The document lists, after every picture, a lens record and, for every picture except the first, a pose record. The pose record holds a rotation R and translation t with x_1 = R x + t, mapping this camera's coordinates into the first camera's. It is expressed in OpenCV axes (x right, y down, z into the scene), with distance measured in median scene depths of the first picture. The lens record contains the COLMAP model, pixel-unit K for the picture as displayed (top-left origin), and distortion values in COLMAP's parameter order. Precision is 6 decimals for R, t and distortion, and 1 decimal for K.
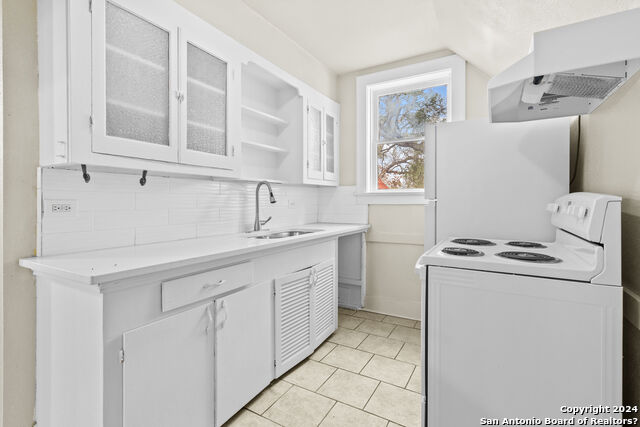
lens RADIAL K [[297.5, 0, 322.4], [0, 297.5, 201.0], [0, 0, 1]] dist [-0.000625, 0.000278]
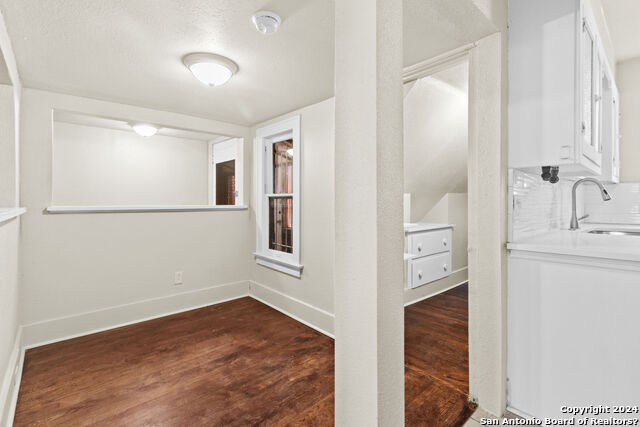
lens RADIAL K [[297.5, 0, 315.3], [0, 297.5, 200.5], [0, 0, 1]] dist [-0.000625, 0.000278]
pose [[0.949090, -0.000233, -0.315004, -0.728996], [-0.001395, 0.999987, -0.004941, 0.012330], [0.315001, 0.005128, 0.949077, -0.222610]]
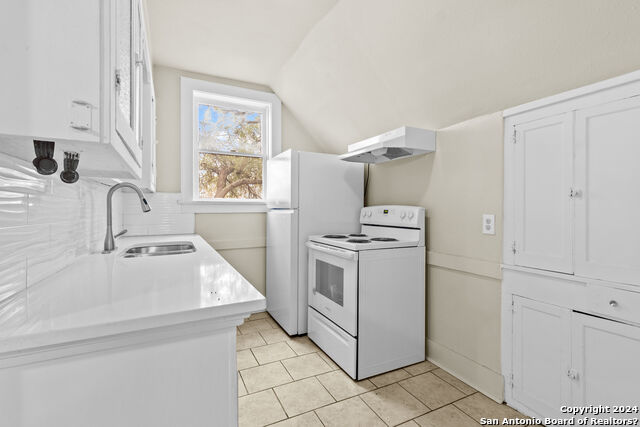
lens RADIAL K [[297.5, 0, 320.4], [0, 297.5, 209.0], [0, 0, 1]] dist [-0.000625, 0.000278]
pose [[0.541985, 0.001487, 0.840387, -0.551921], [0.000688, 0.999997, -0.002213, 0.000643], [-0.840388, 0.001777, 0.541983, 0.166079]]
